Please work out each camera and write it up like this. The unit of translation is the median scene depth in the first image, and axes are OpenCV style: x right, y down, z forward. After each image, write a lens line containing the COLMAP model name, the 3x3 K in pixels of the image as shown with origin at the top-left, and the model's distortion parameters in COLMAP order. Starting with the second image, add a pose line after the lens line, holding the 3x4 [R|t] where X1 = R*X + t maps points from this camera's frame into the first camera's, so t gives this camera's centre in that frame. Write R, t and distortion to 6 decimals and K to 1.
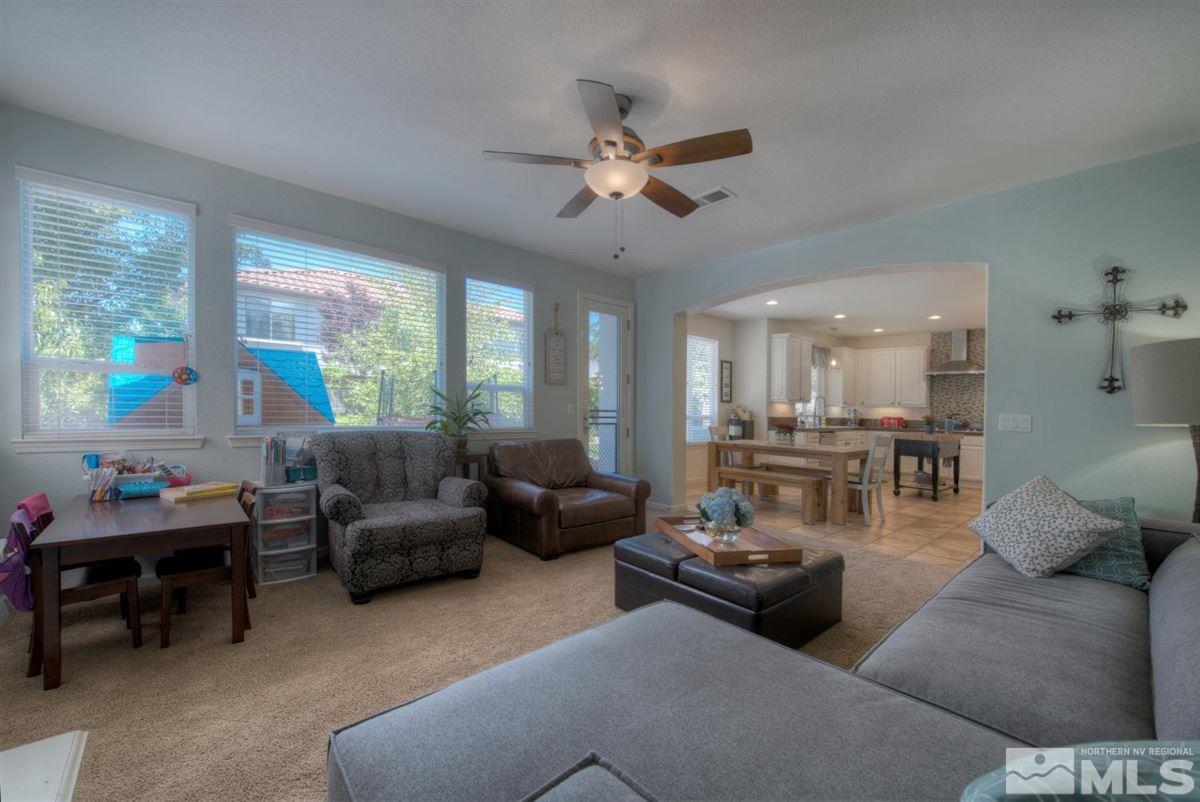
lens RADIAL K [[481.9, 0, 576.5], [0, 481.9, 393.9], [0, 0, 1]] dist [-0.000218, -0.000169]
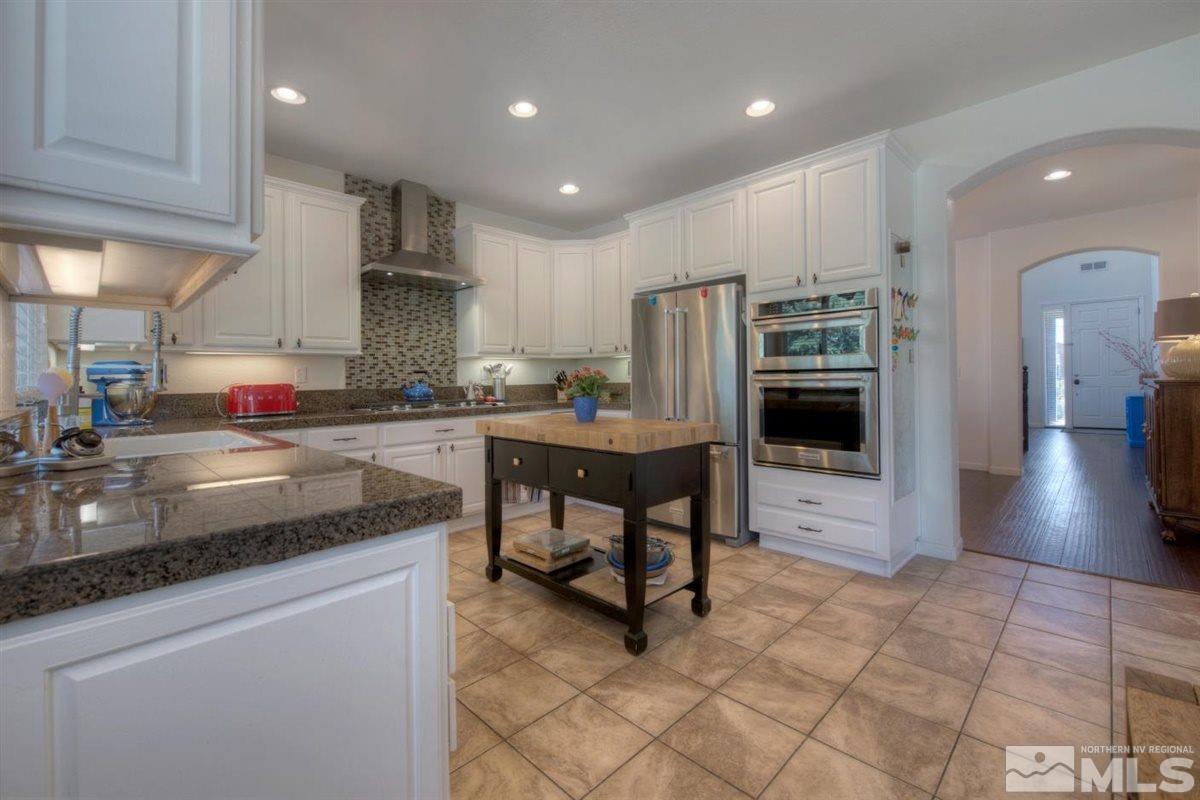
lens RADIAL K [[507.2, 0, 598.7], [0, 507.2, 371.5], [0, 0, 1]] dist [0.000625, -0.000157]
pose [[-0.089079, -0.012314, 0.995948, 0.305999], [-0.009074, 0.999892, 0.011551, 0.035234], [-0.995983, -0.008008, -0.089181, 0.867266]]
